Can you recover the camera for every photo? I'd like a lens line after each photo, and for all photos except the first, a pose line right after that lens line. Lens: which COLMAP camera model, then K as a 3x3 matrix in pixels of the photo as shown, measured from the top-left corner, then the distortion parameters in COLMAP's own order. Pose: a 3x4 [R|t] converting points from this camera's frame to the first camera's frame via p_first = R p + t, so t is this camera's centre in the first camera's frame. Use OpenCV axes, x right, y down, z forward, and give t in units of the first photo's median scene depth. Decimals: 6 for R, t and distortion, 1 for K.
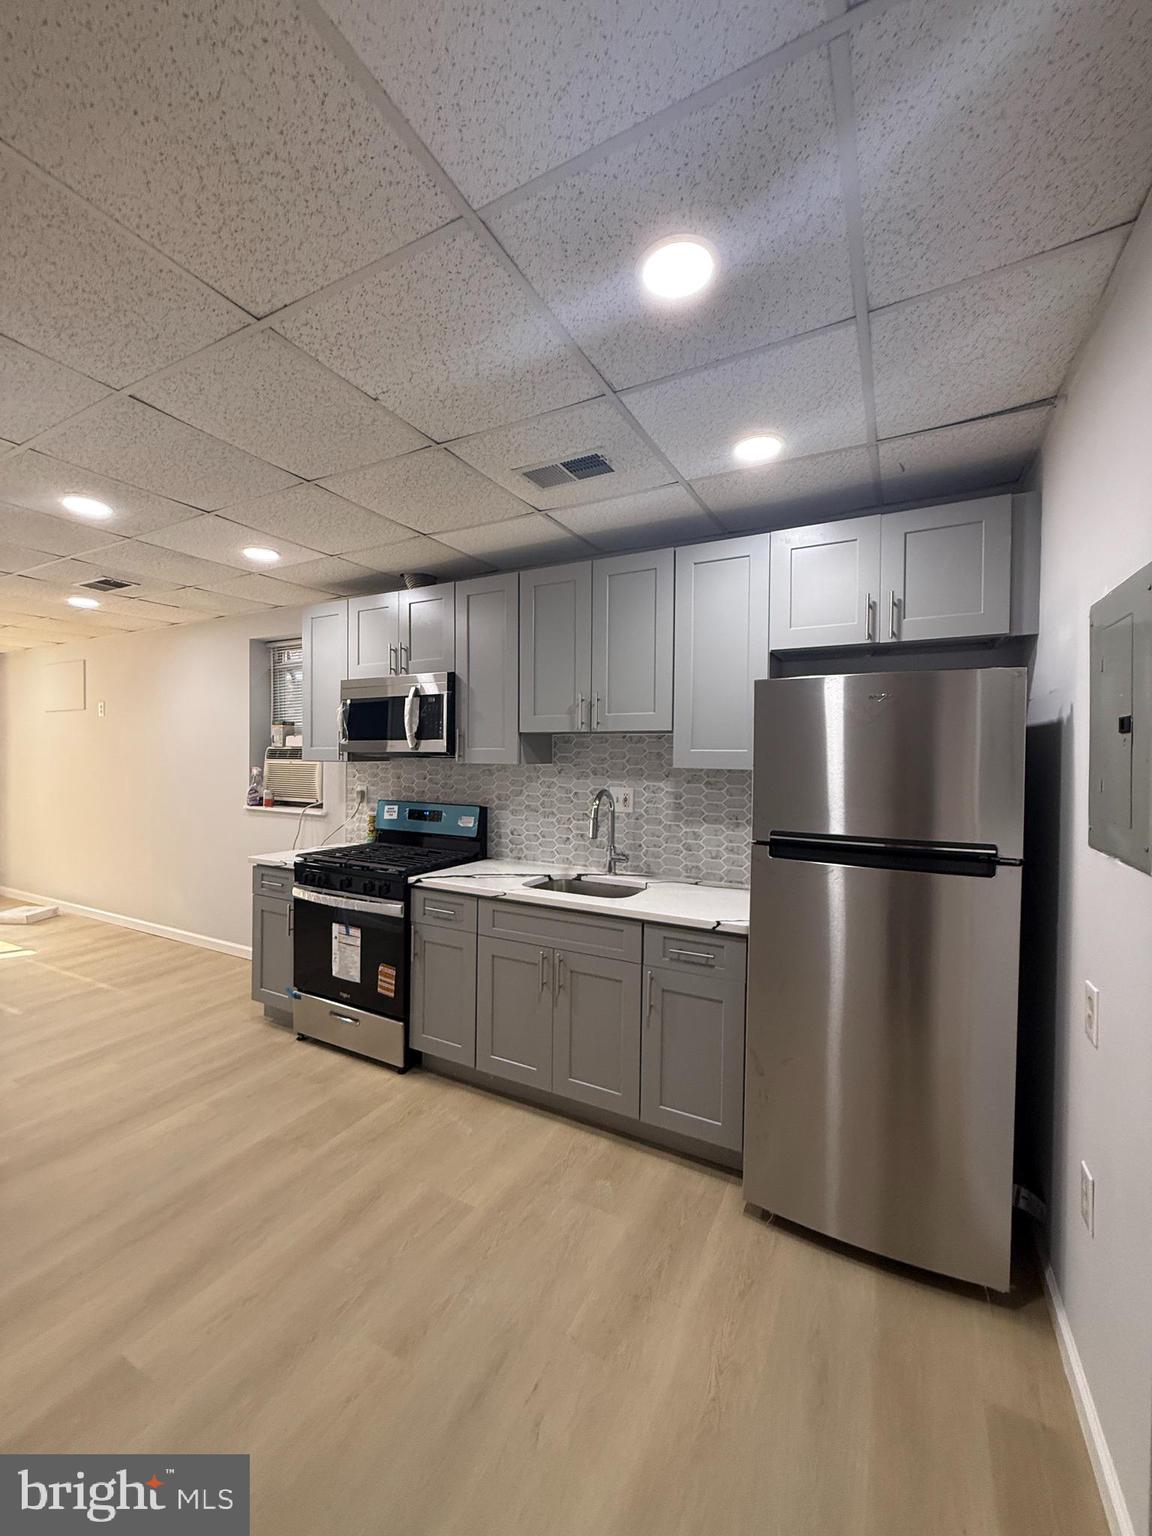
lens RADIAL K [[610.1, 0, 577.0], [0, 610.1, 763.7], [0, 0, 1]] dist [-0.000322, 0.000187]
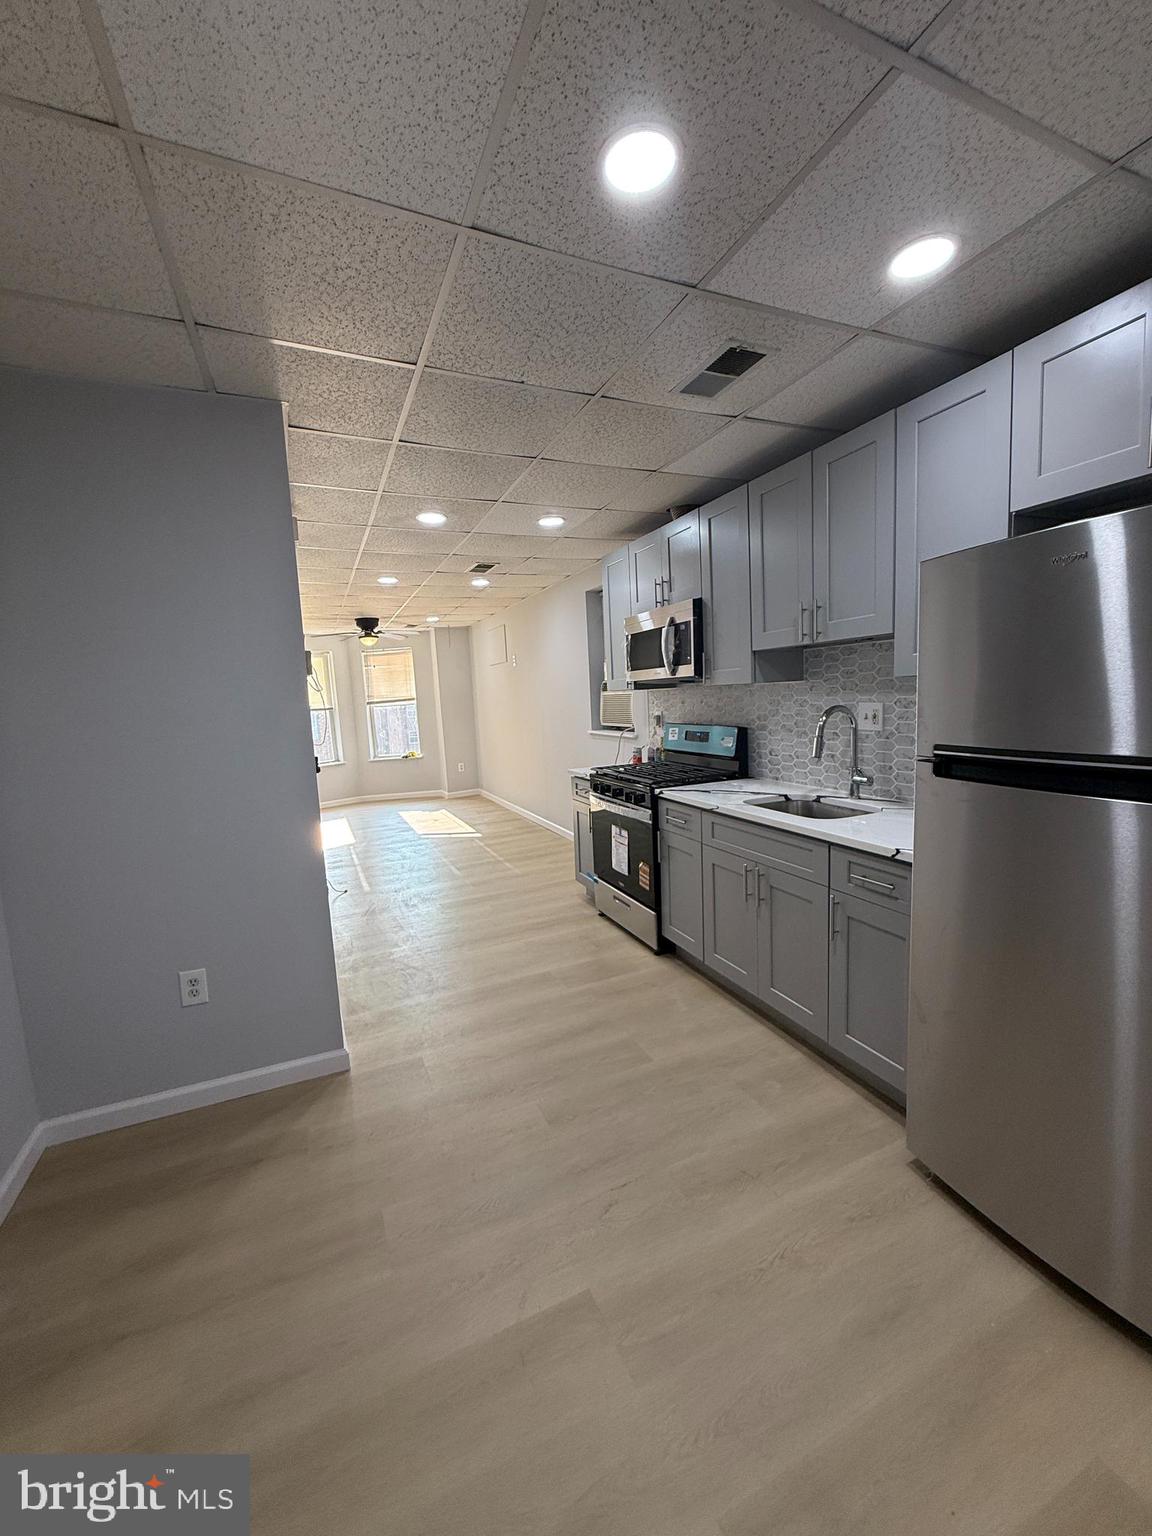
lens RADIAL K [[610.1, 0, 577.0], [0, 610.1, 763.7], [0, 0, 1]] dist [-0.000322, 0.000187]
pose [[0.785511, 0.023282, -0.618409, 0.301131], [0.047564, 0.994065, 0.097842, 0.020607], [0.617017, -0.106270, 0.779742, 0.030791]]
